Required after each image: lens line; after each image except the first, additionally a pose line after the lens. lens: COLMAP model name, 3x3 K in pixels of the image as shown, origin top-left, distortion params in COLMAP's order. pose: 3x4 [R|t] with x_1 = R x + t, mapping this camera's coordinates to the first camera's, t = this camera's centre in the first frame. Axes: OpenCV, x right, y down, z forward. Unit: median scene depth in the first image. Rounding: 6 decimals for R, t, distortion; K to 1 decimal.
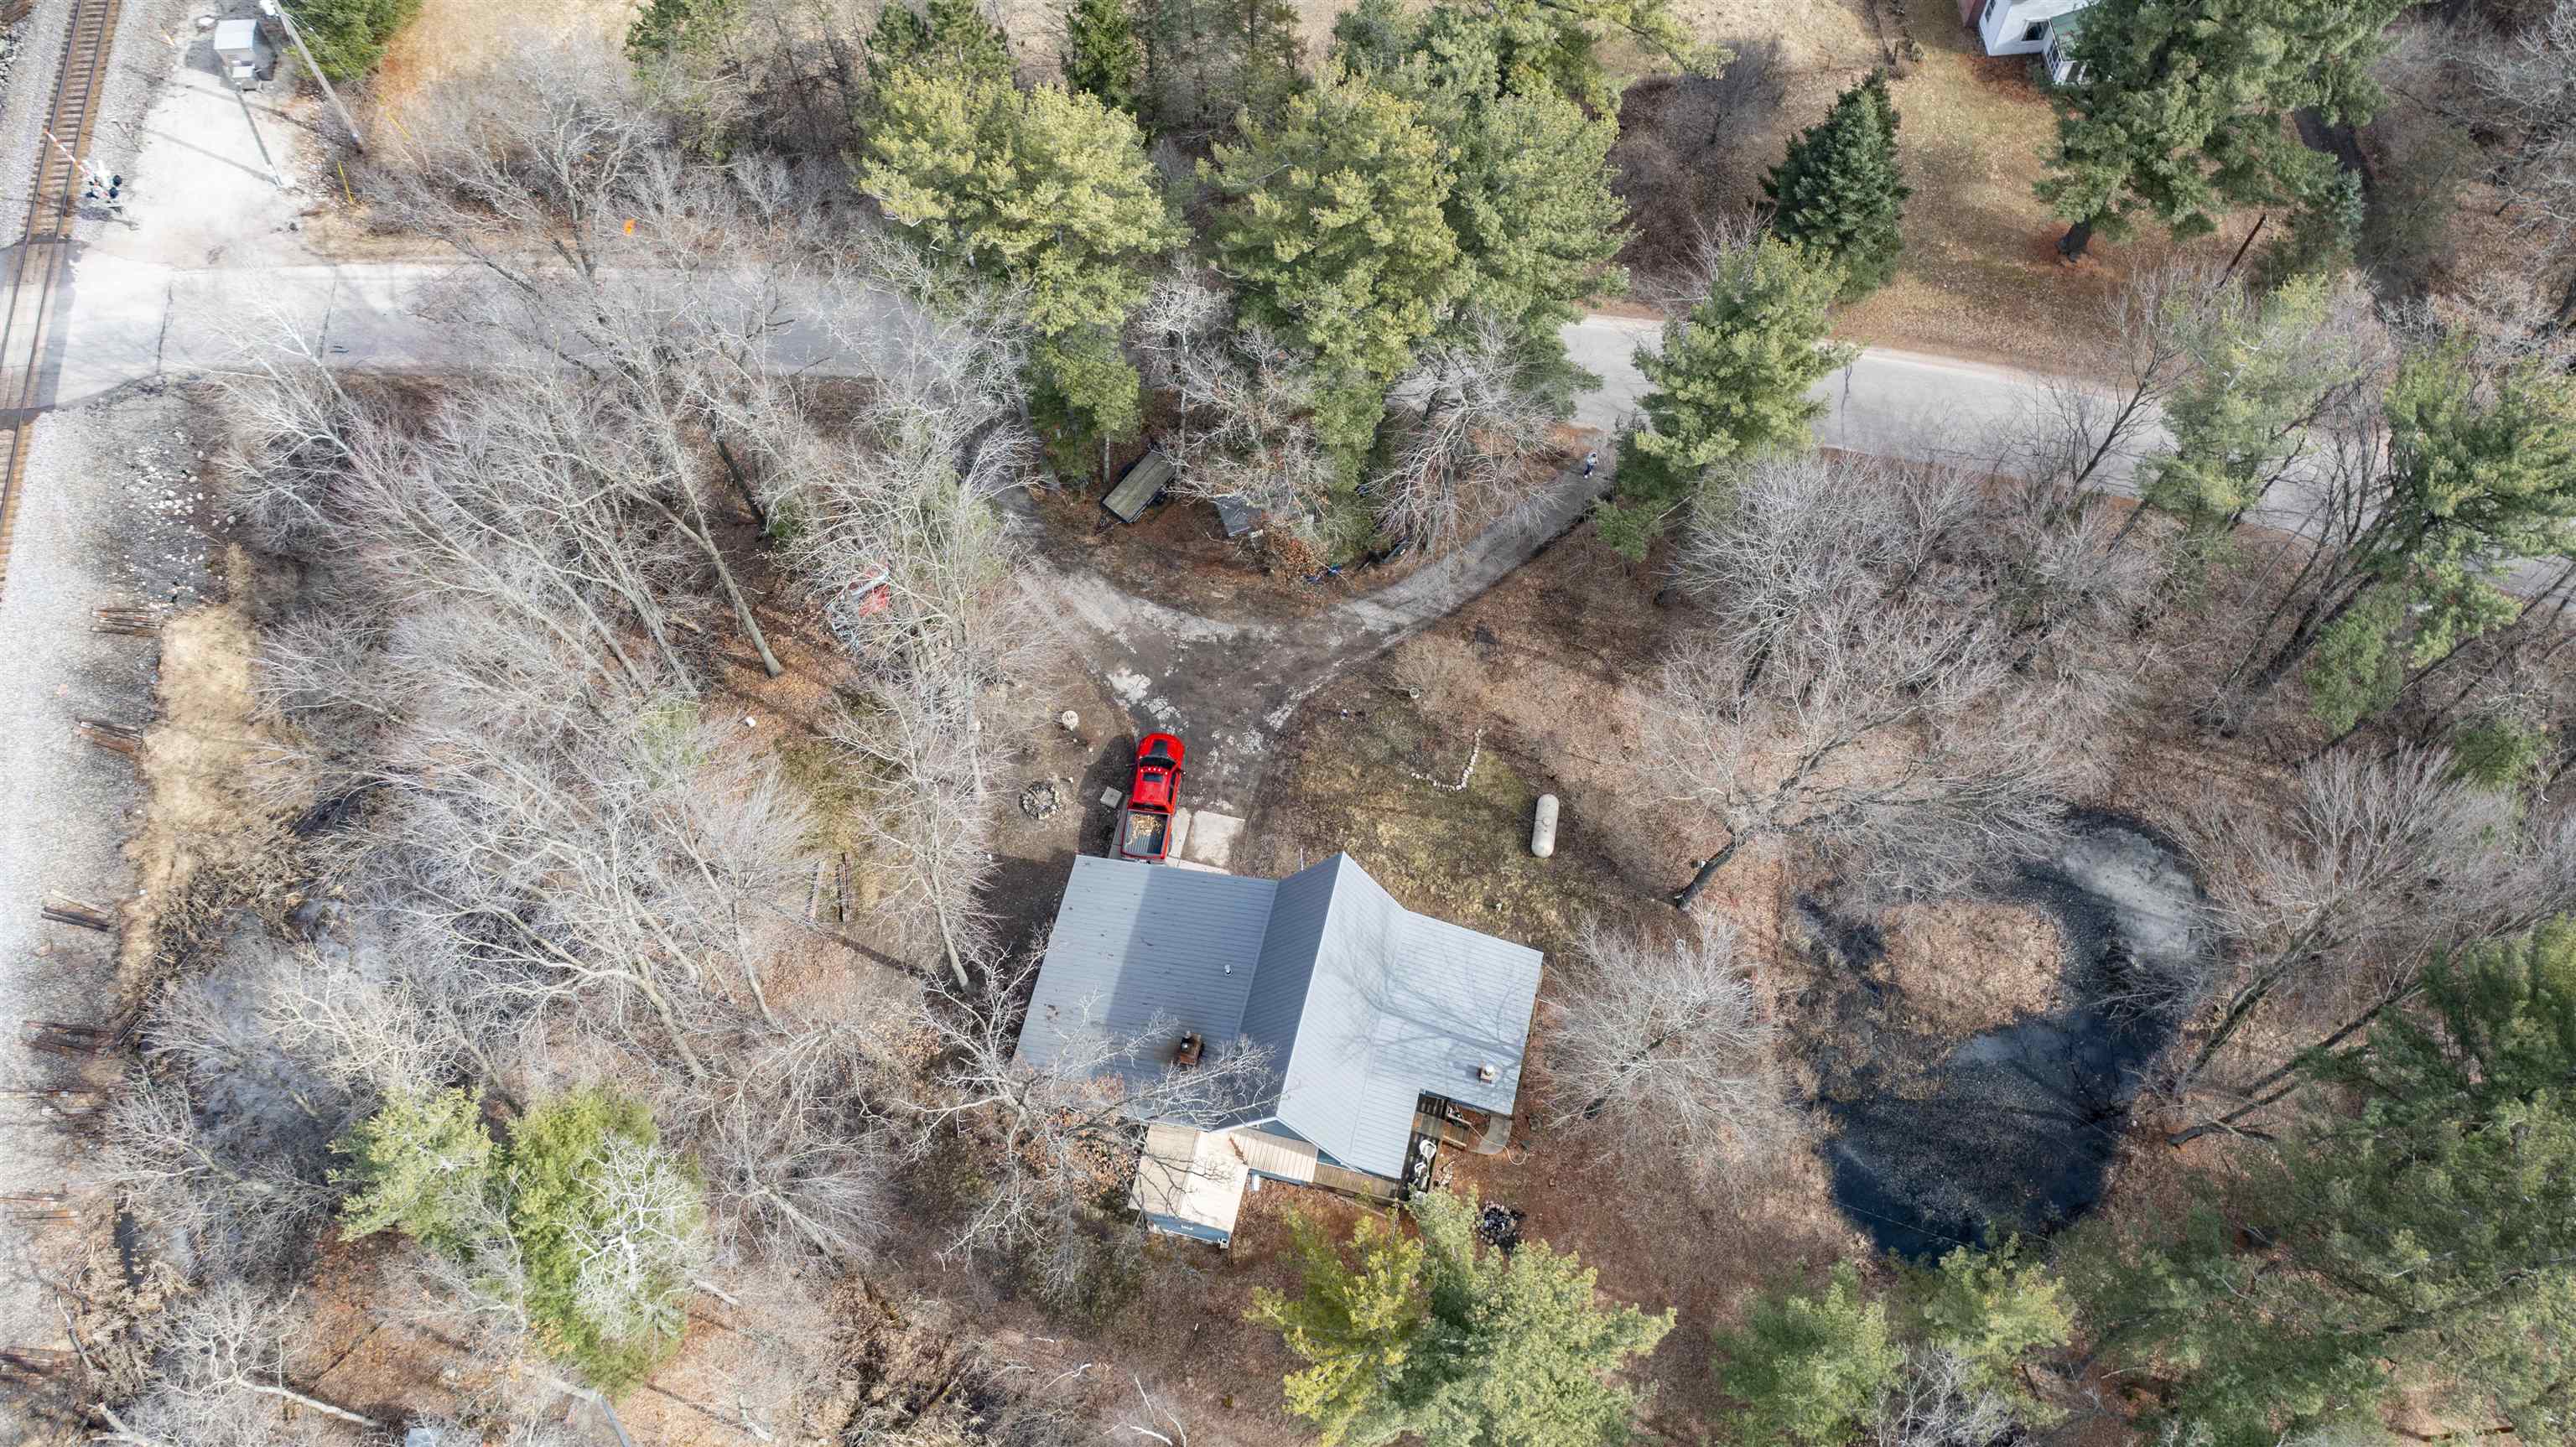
lens RADIAL K [[2032.9, 0, 1277.6], [0, 2032.9, 727.8], [0, 0, 1]] dist [-0.009919, 0.001926]
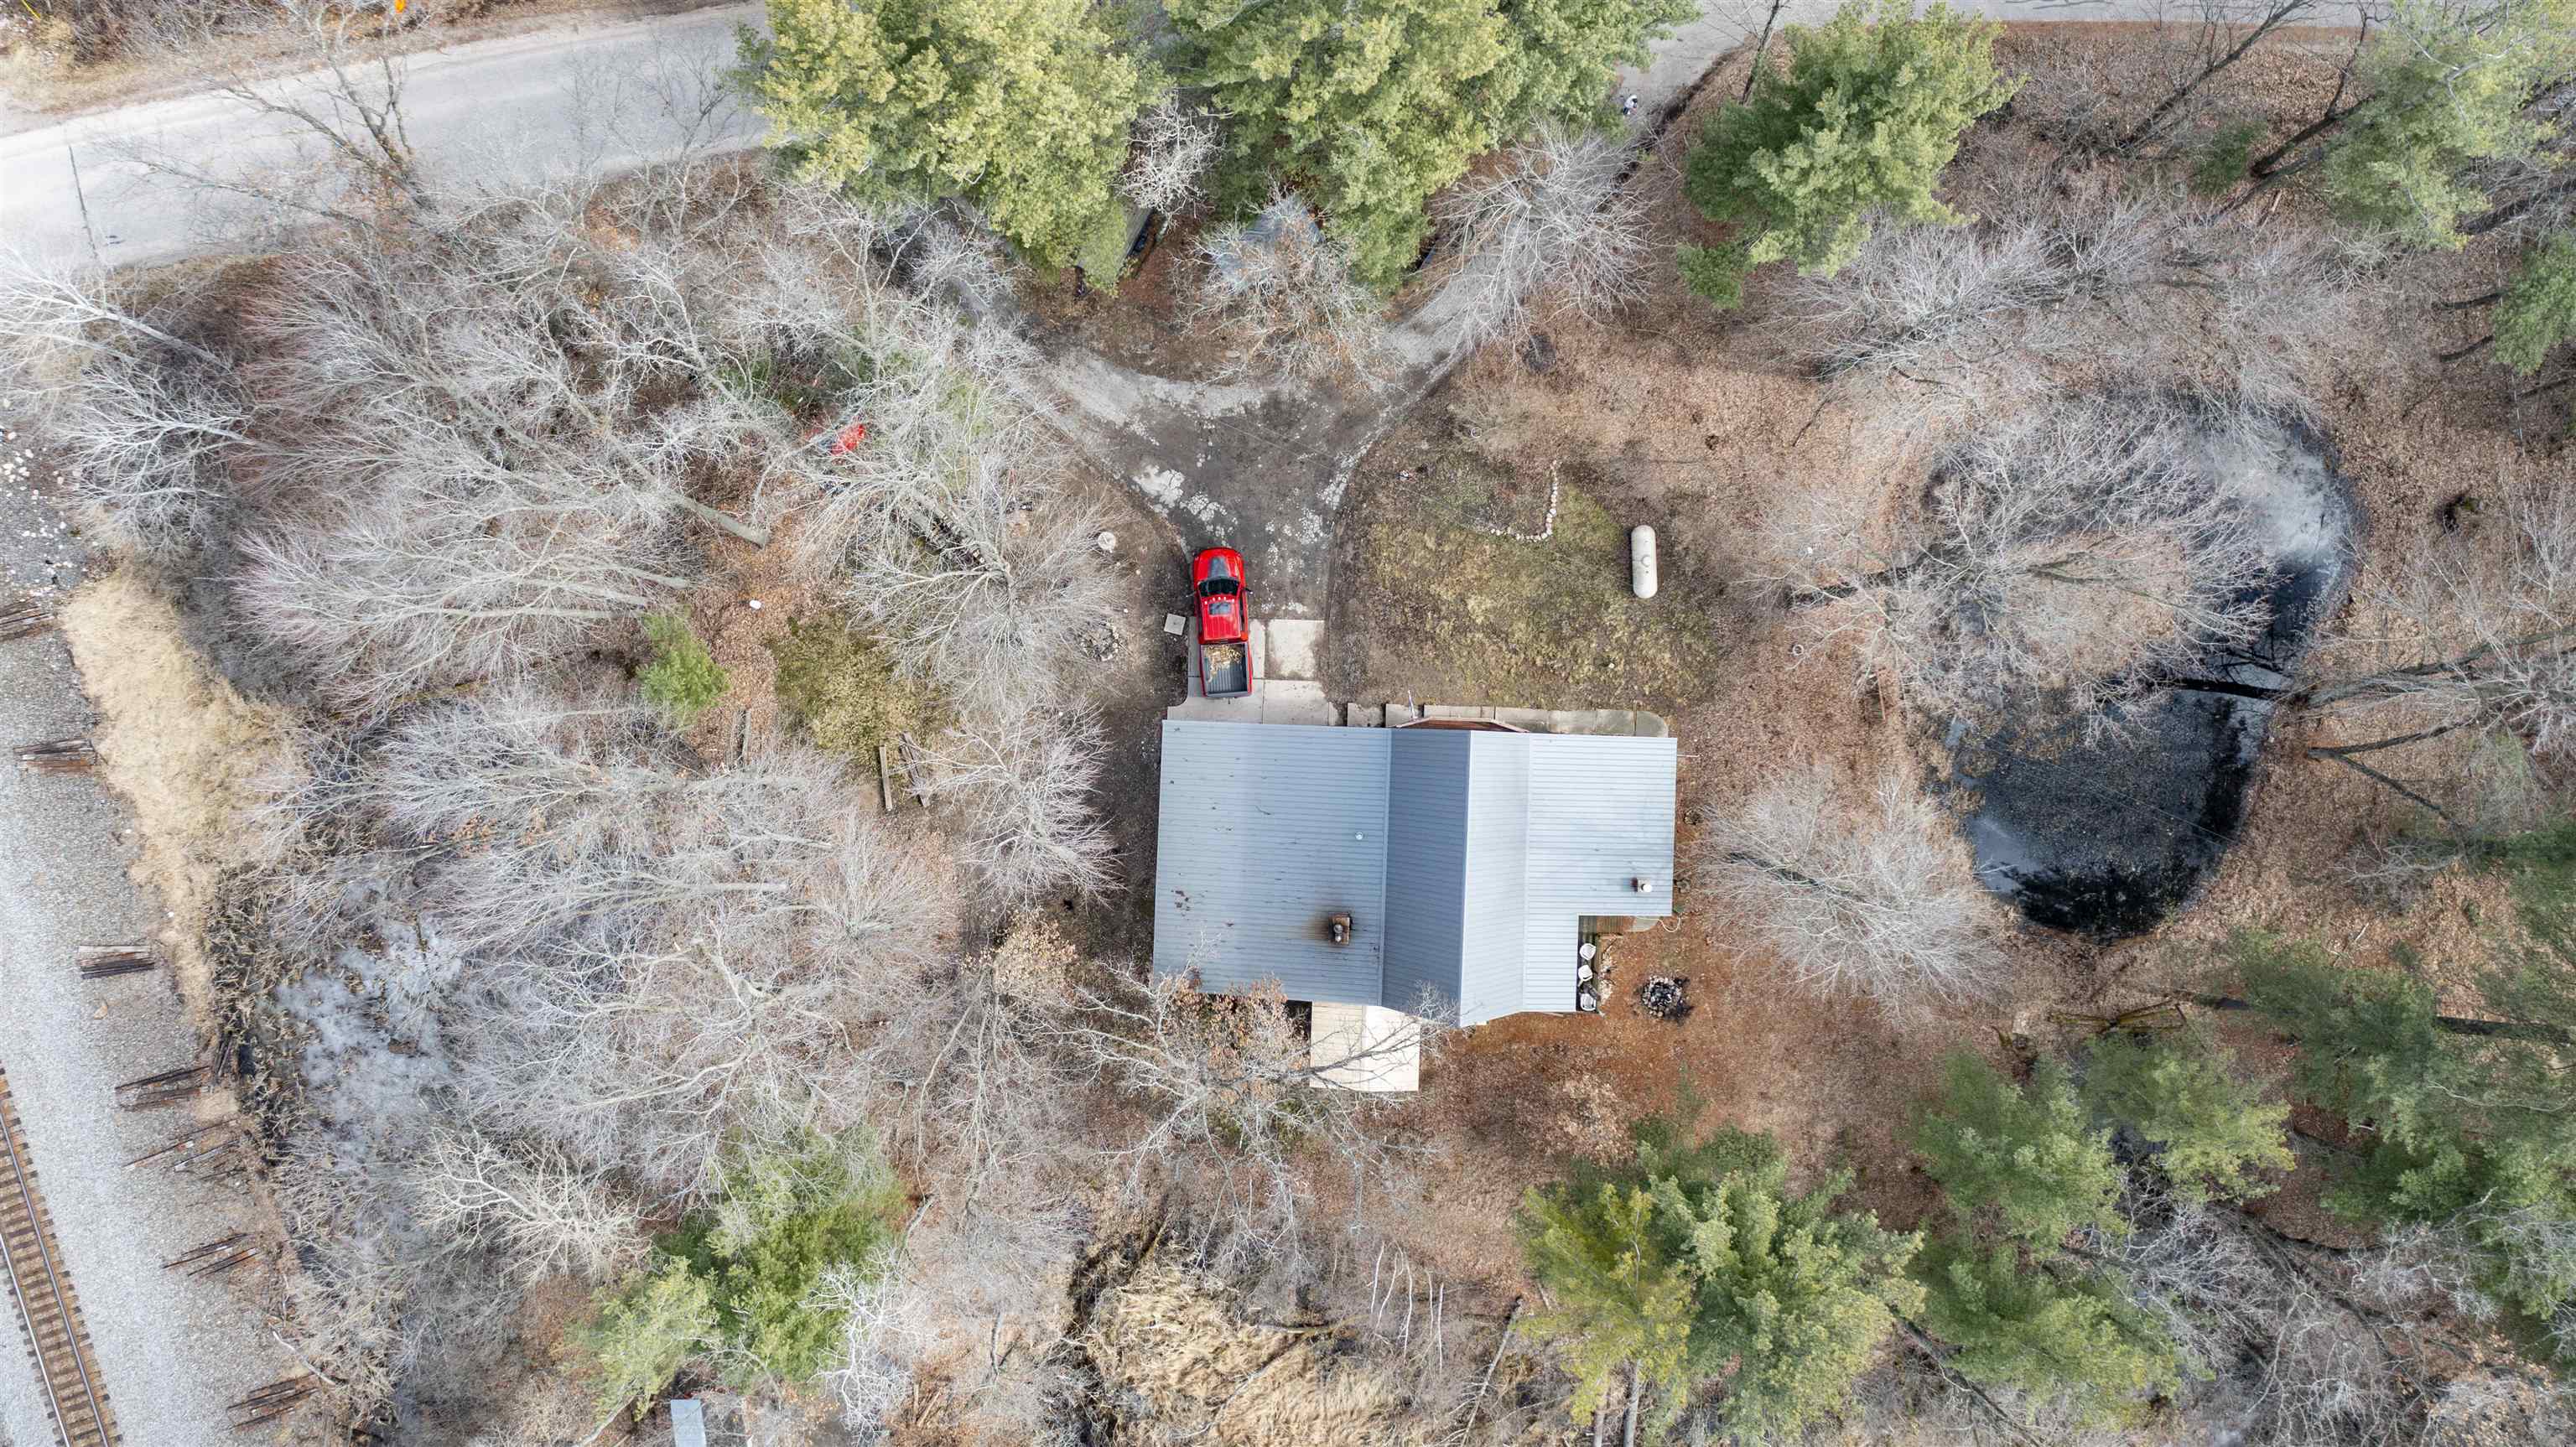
lens RADIAL K [[2032.9, 0, 1277.6], [0, 2032.9, 727.8], [0, 0, 1]] dist [-0.009919, 0.001926]
pose [[0.978462, -0.206328, 0.006407, -0.051931], [0.185461, 0.892285, 0.411621, -0.291863], [-0.090646, -0.401568, 0.911332, 0.143347]]
